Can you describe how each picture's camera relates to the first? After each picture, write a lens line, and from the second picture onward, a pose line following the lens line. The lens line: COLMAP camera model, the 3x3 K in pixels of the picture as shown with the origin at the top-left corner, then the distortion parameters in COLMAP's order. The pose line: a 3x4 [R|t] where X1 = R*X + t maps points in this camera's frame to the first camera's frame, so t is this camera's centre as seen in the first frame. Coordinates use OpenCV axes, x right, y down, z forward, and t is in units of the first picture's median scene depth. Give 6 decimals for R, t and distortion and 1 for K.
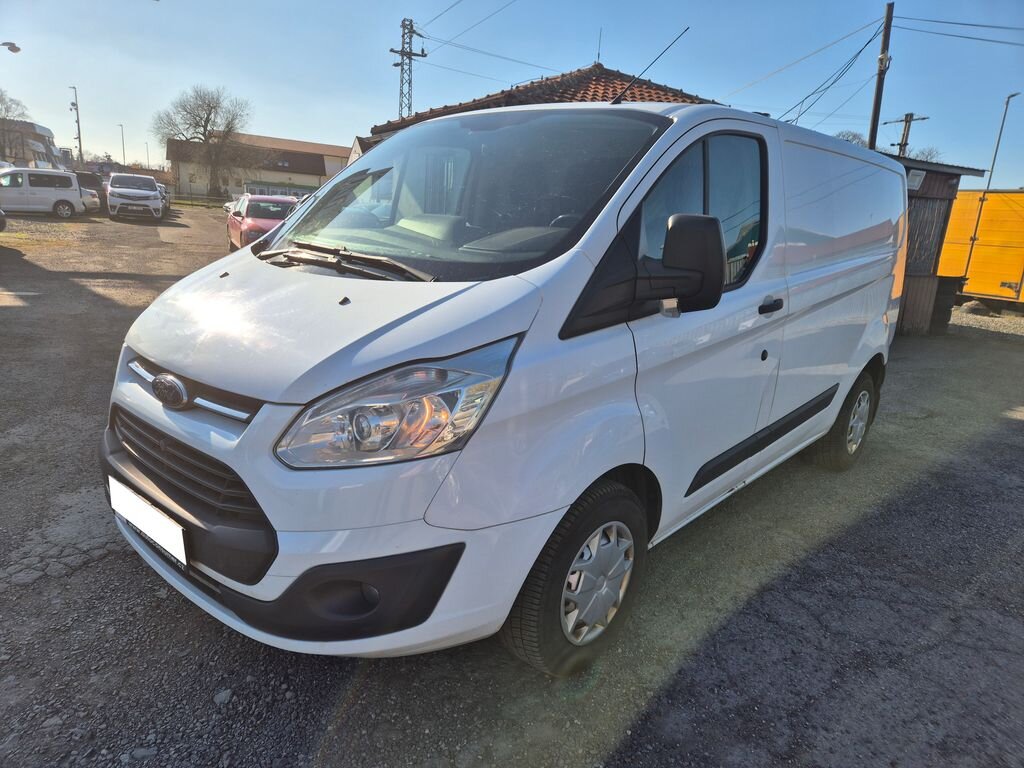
lens RADIAL K [[694.0, 0, 516.1], [0, 694.0, 384.3], [0, 0, 1]] dist [0.080553, -0.064400]
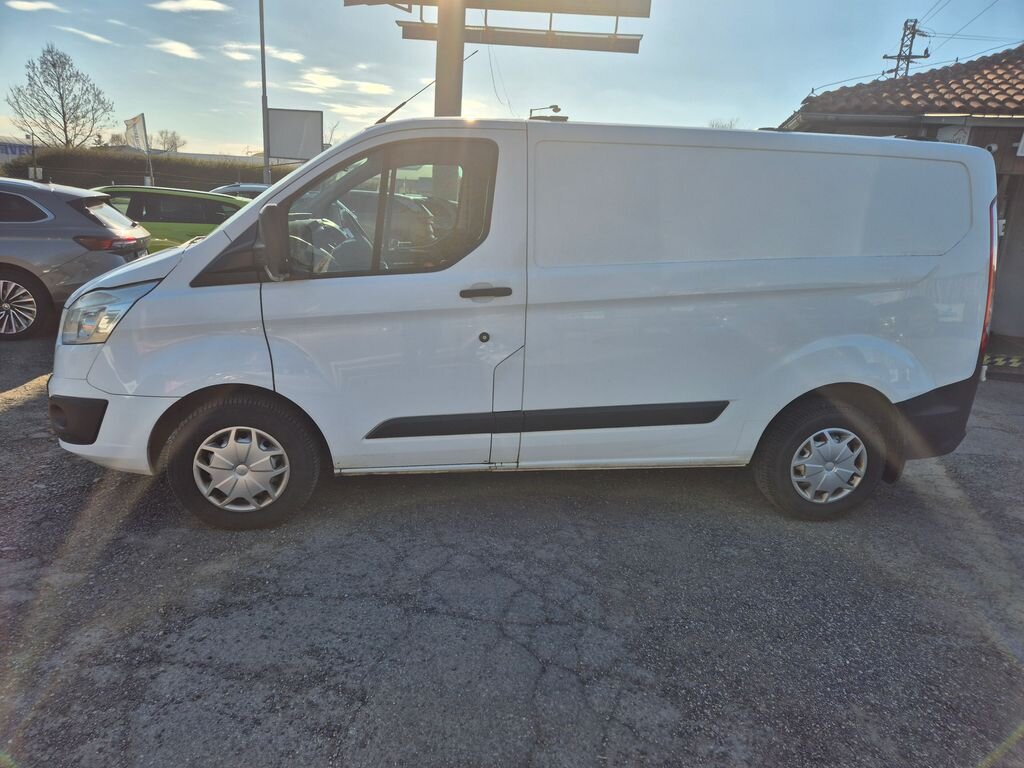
lens RADIAL K [[694.0, 0, 516.1], [0, 694.0, 384.3], [0, 0, 1]] dist [0.080553, -0.064400]
pose [[0.757341, 0.132487, -0.639439, 0.114094], [-0.153645, 0.987865, 0.022704, -0.000070], [0.634687, 0.081052, 0.768507, 0.020829]]
